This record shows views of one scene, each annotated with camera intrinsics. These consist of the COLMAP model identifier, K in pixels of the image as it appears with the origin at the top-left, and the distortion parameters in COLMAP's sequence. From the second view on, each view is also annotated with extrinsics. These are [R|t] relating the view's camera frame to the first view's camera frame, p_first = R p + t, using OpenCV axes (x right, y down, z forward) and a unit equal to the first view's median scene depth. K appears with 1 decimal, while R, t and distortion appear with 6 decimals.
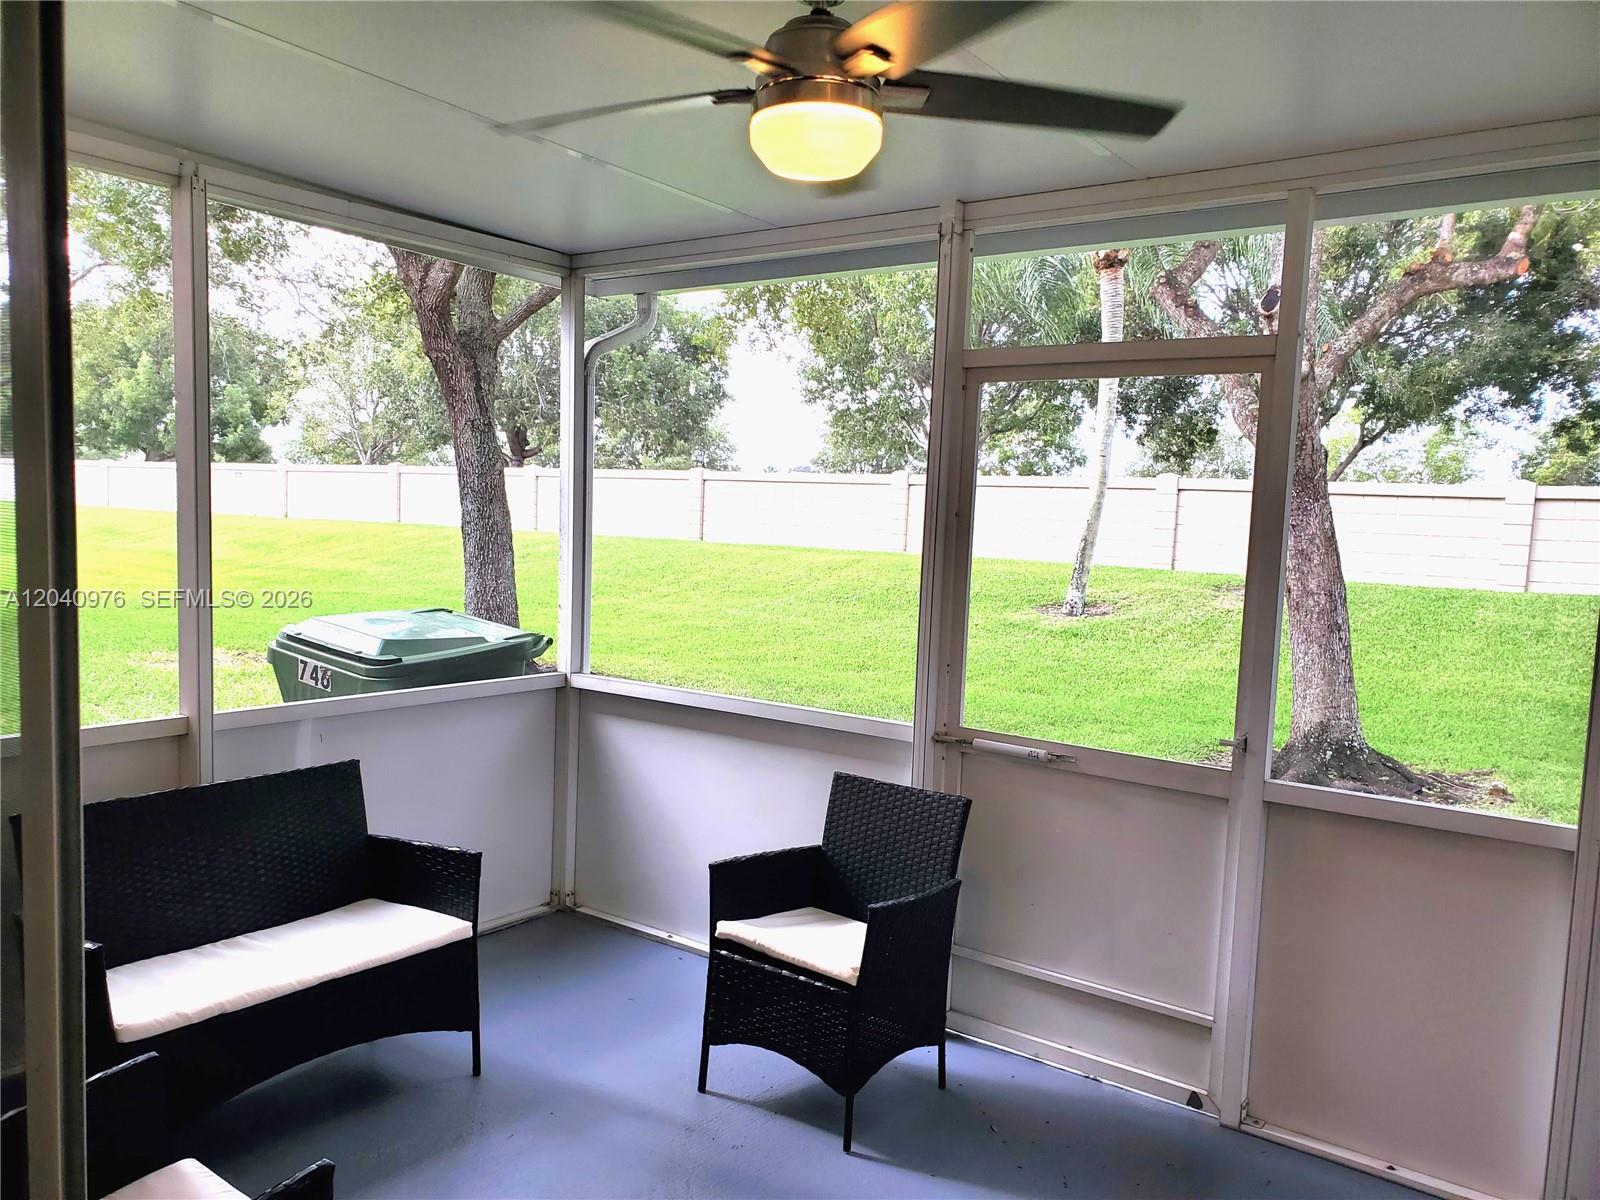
lens RADIAL K [[1236.0, 0, 790.2], [0, 1236.0, 620.7], [0, 0, 1]] dist [0.018251, -0.008515]
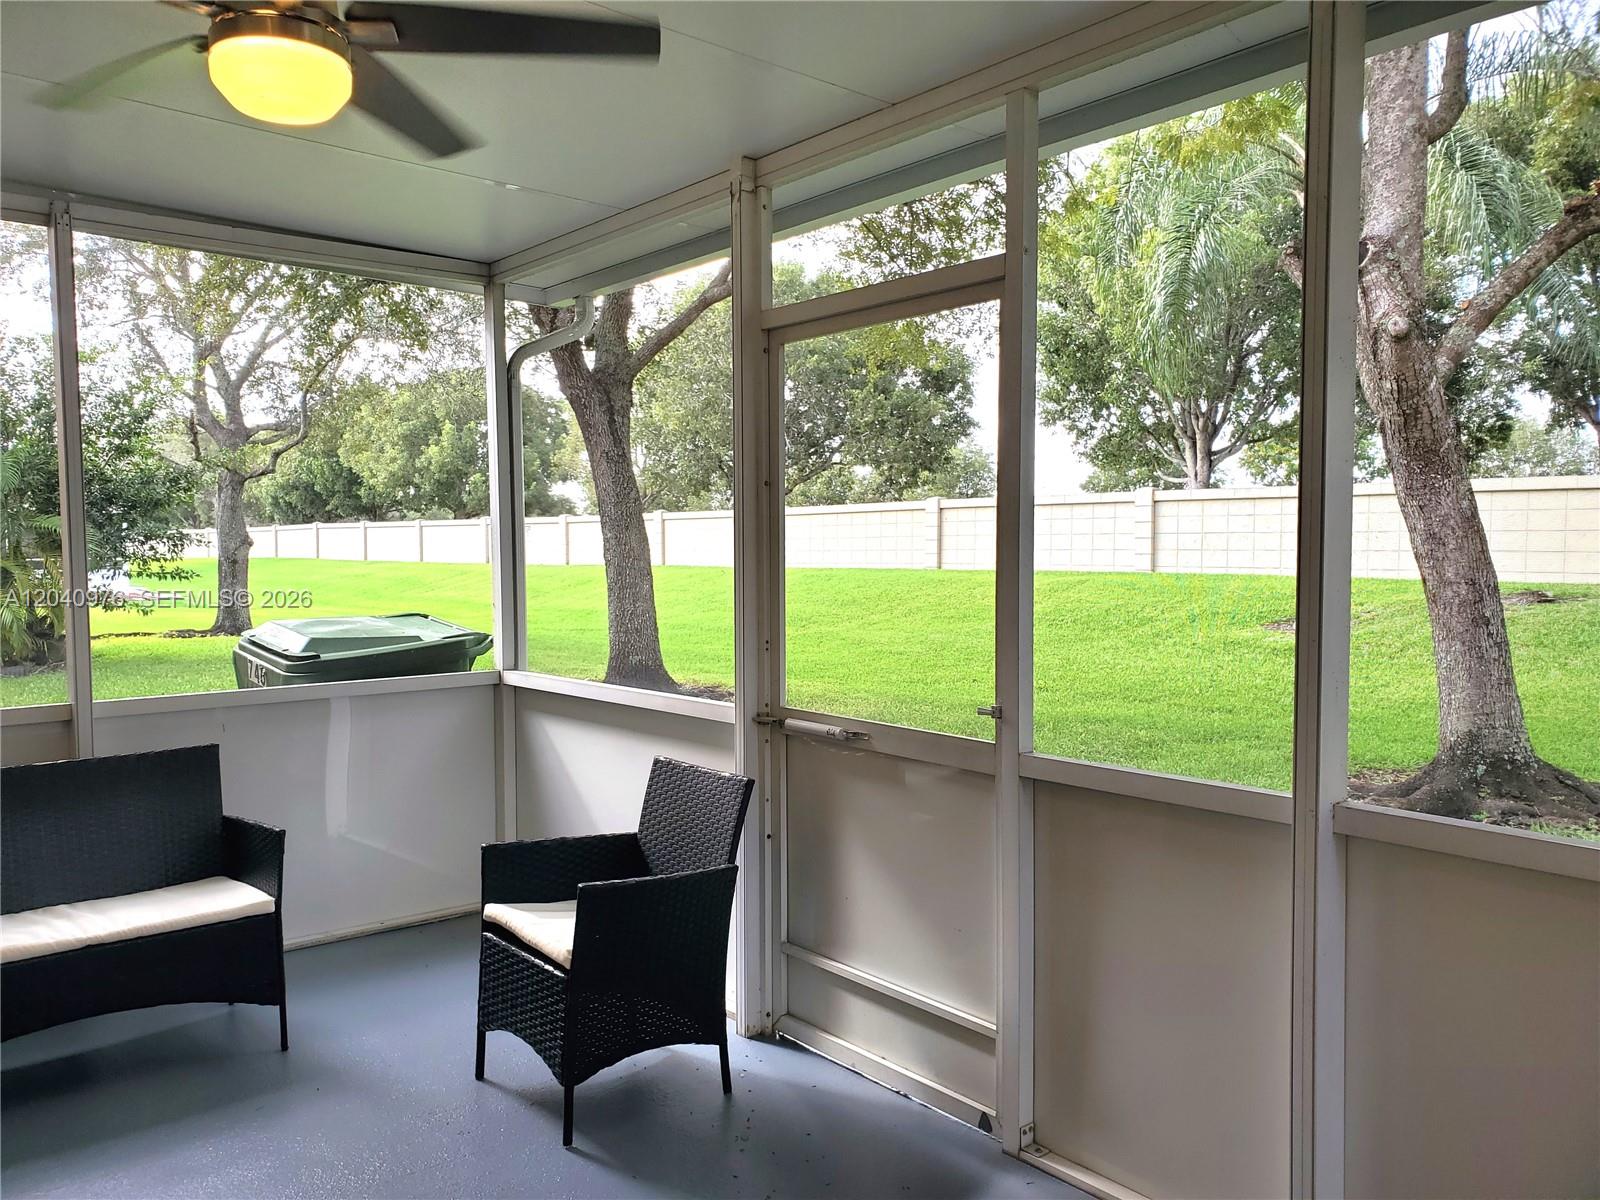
lens RADIAL K [[1241.1, 0, 785.5], [0, 1241.1, 604.2], [0, 0, 1]] dist [0.012718, -0.004290]
pose [[0.970028, -0.030621, -0.241056, 0.177918], [0.019908, 0.998708, -0.046755, 0.024466], [0.242176, 0.040555, 0.969384, 0.039789]]
